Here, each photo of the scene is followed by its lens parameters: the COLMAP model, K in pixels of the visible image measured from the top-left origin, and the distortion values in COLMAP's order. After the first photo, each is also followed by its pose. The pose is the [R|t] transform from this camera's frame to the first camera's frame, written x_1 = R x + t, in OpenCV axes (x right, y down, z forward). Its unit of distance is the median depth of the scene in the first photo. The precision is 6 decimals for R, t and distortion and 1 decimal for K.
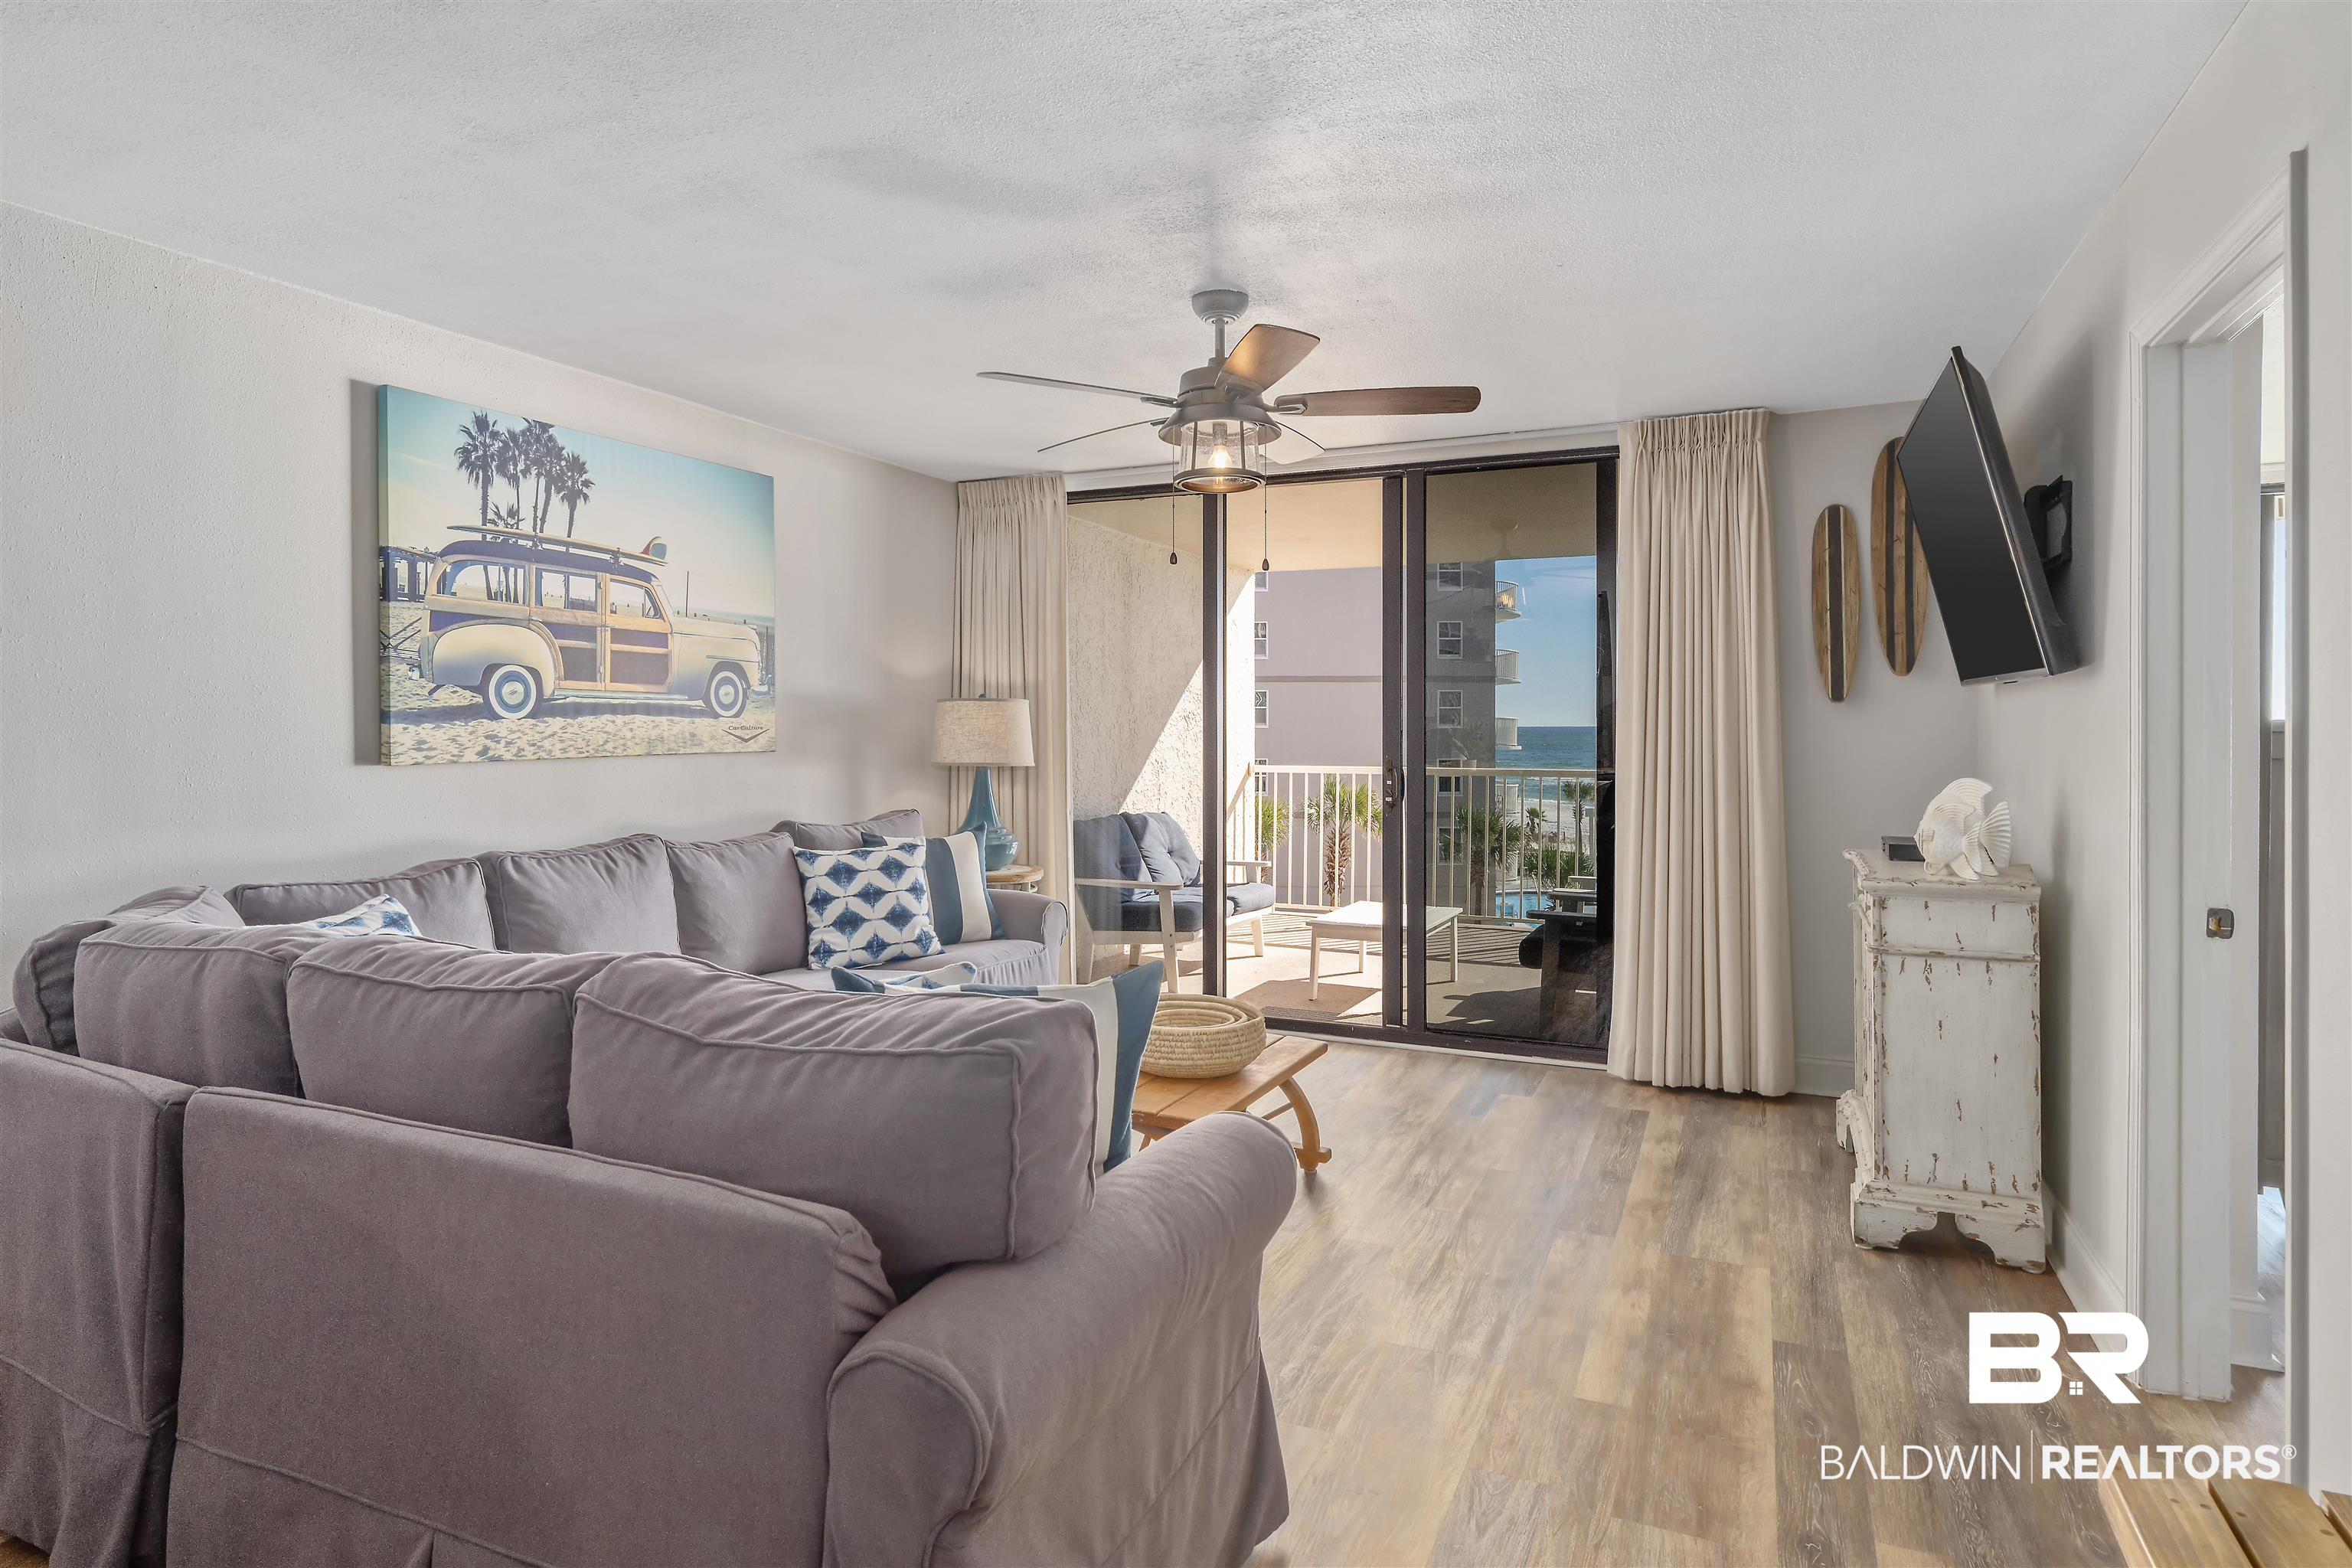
lens RADIAL K [[1285.6, 0, 1176.0], [0, 1285.6, 725.5], [0, 0, 1]] dist [-0.002217, -0.000224]
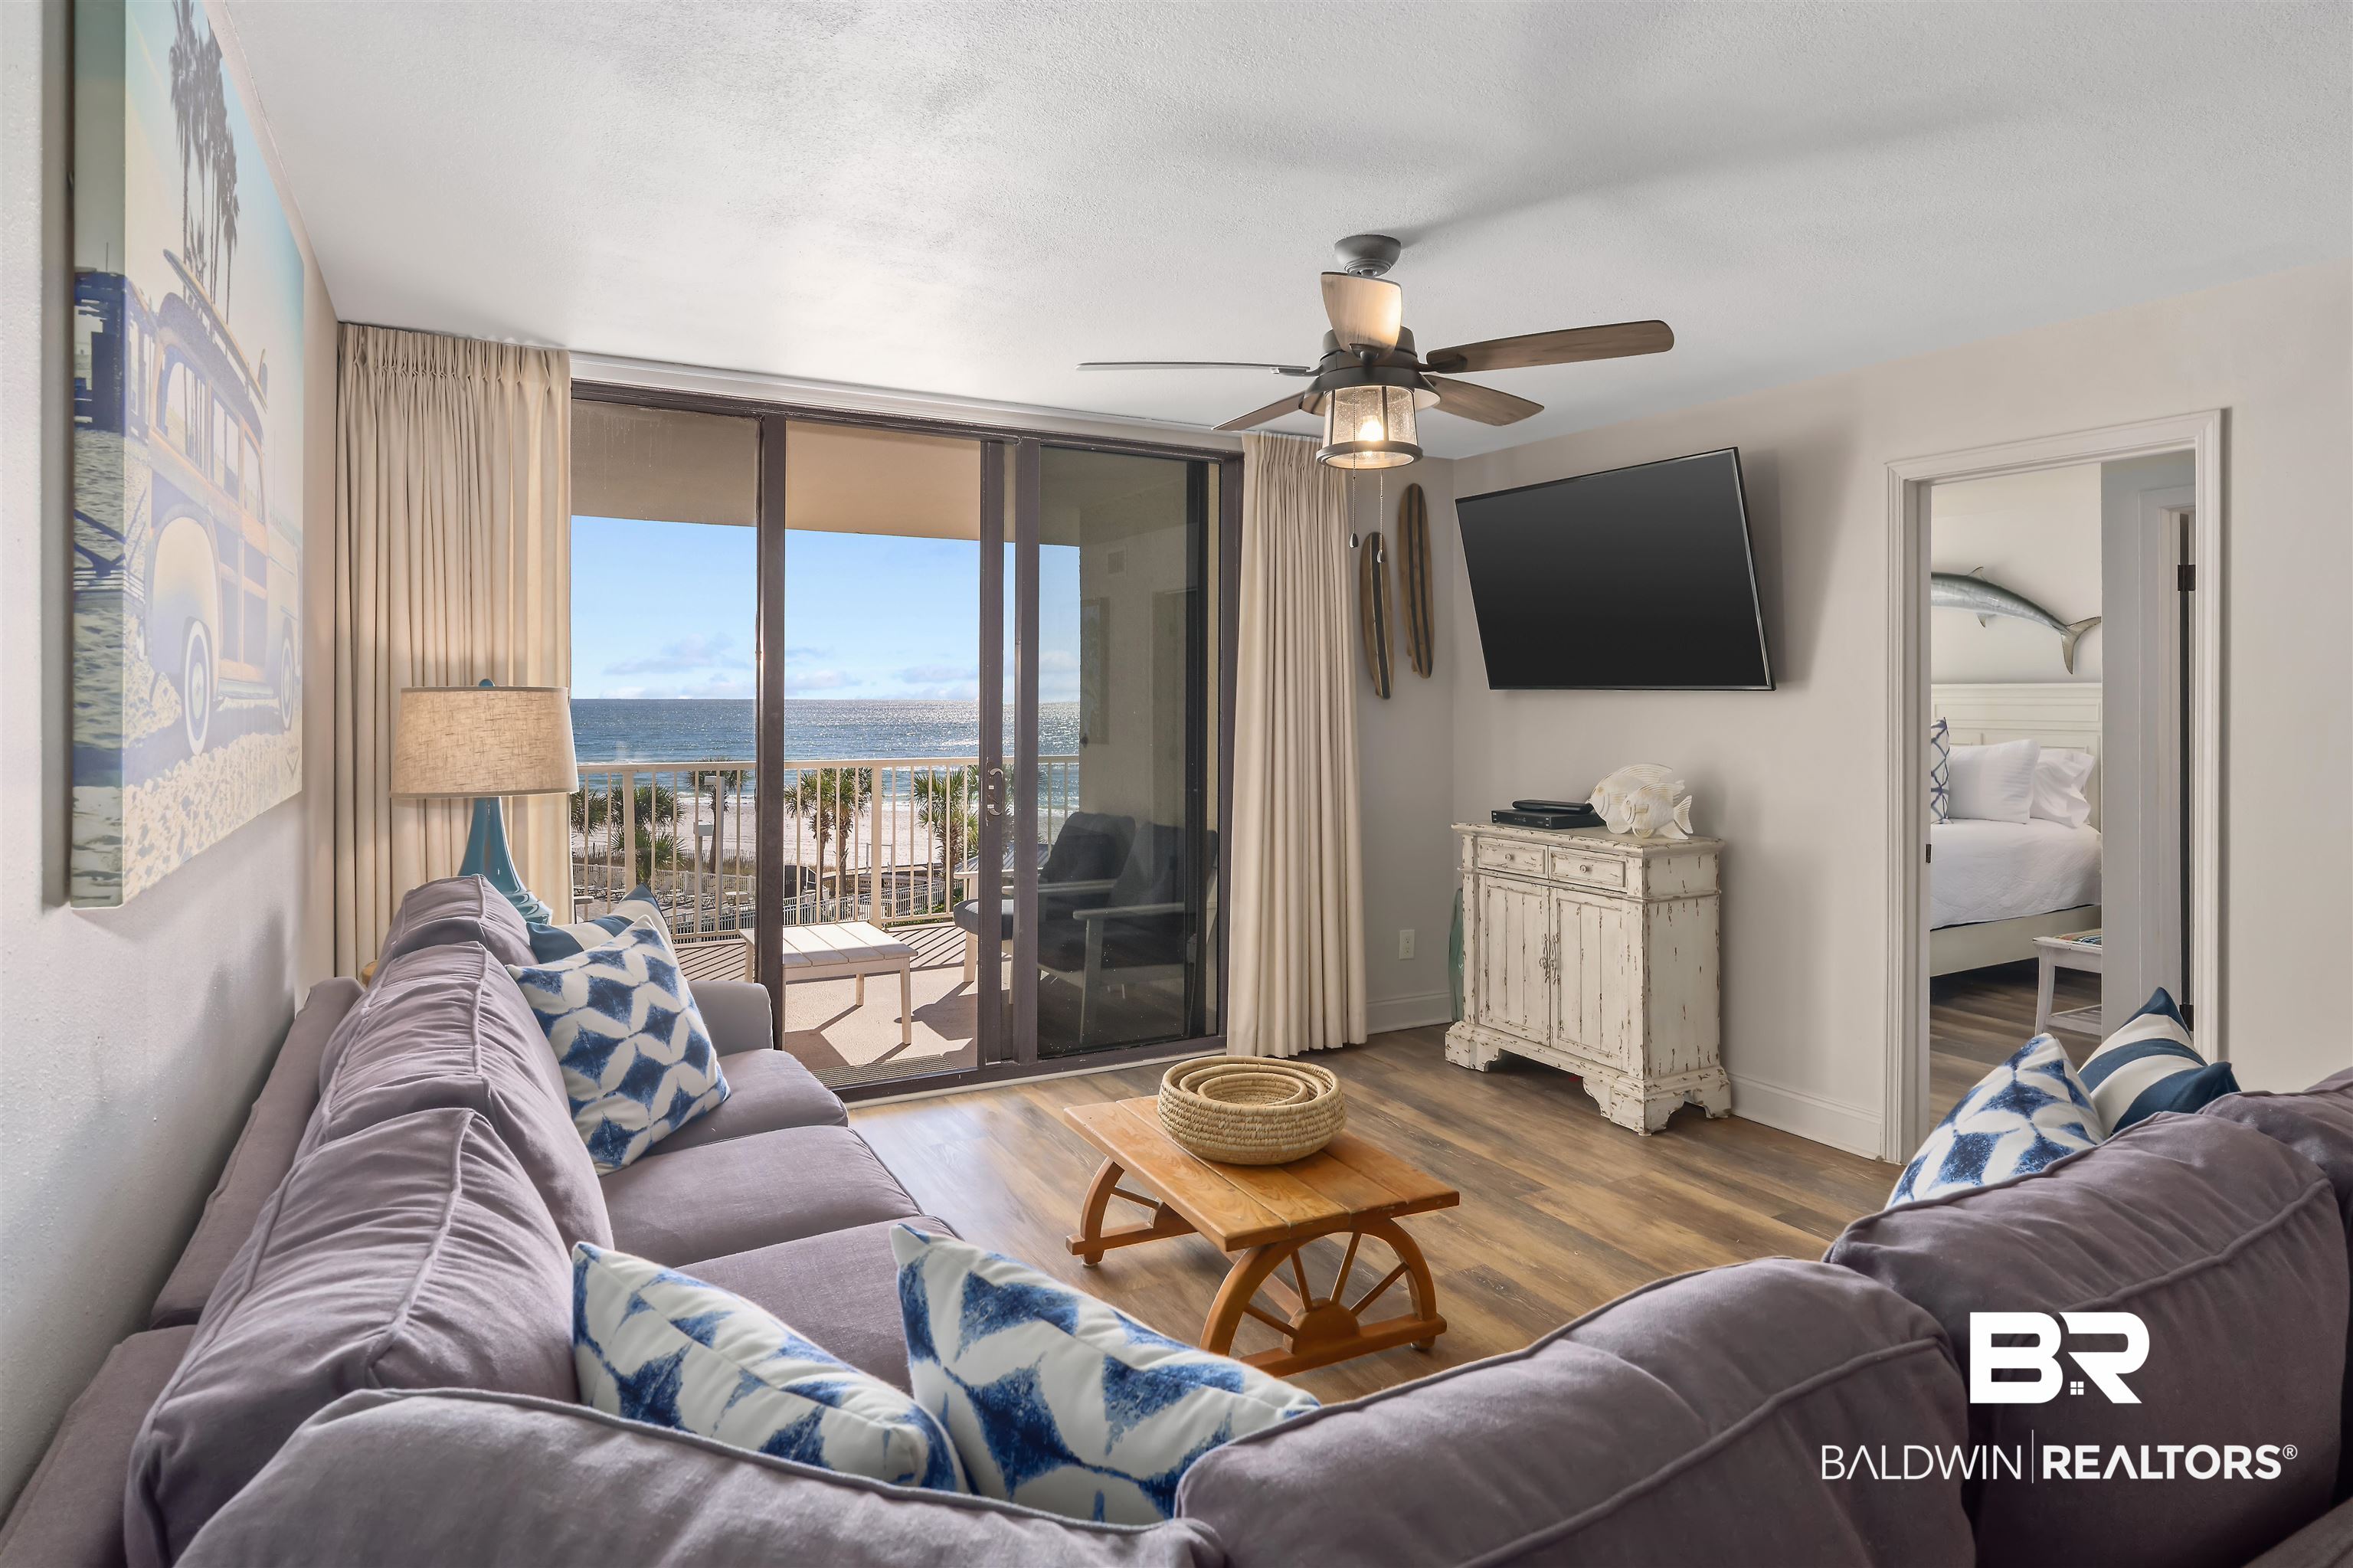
lens RADIAL K [[1300.7, 0, 1176.3], [0, 1300.7, 699.5], [0, 0, 1]] dist [0.000044, 0.000293]
pose [[0.597736, 0.000100, 0.801693, -0.687276], [-0.000870, 0.999999, 0.000524, -0.023576], [-0.801693, -0.001011, 0.597736, 0.530393]]
